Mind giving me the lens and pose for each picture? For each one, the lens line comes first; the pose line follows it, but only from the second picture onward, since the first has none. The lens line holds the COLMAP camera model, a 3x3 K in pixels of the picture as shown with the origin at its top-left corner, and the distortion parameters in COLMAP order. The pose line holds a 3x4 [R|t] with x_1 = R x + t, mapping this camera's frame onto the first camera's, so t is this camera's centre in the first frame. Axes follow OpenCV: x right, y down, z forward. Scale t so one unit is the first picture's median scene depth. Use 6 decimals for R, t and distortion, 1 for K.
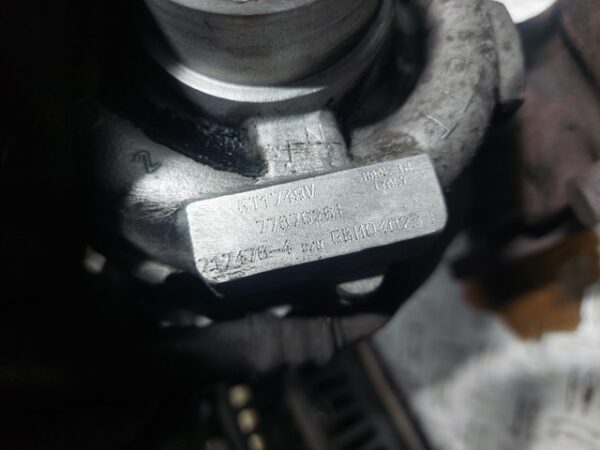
lens RADIAL K [[438.8, 0, 299.8], [0, 438.8, 226.9], [0, 0, 1]] dist [-0.044341, 0.002030]
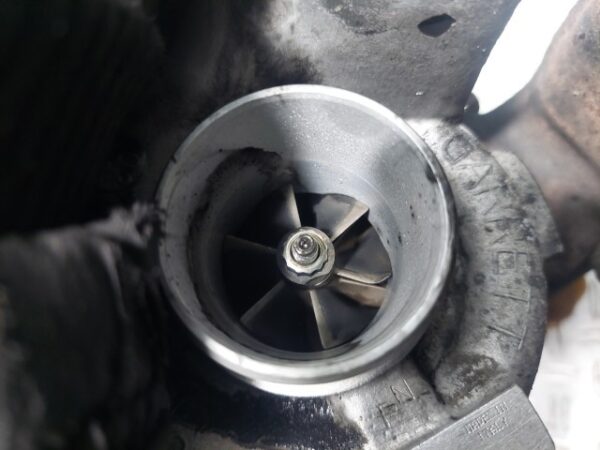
lens RADIAL K [[438.8, 0, 297.6], [0, 438.8, 224.6], [0, 0, 1]] dist [-0.044341, 0.002030]
pose [[0.962770, -0.264147, 0.057459, -0.144244], [0.265547, 0.963927, -0.018137, -0.597717], [-0.050595, 0.032720, 0.998183, 0.022956]]
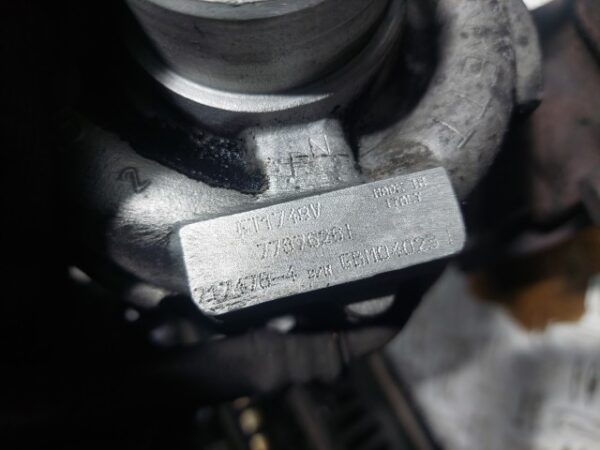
lens RADIAL K [[438.8, 0, 304.1], [0, 438.8, 223.9], [0, 0, 1]] dist [-0.044341, 0.002030]
pose [[0.999814, -0.014756, 0.012403, -0.011375], [0.014402, 0.999499, 0.028178, -0.072788], [-0.012813, -0.027994, 0.999526, 0.083726]]
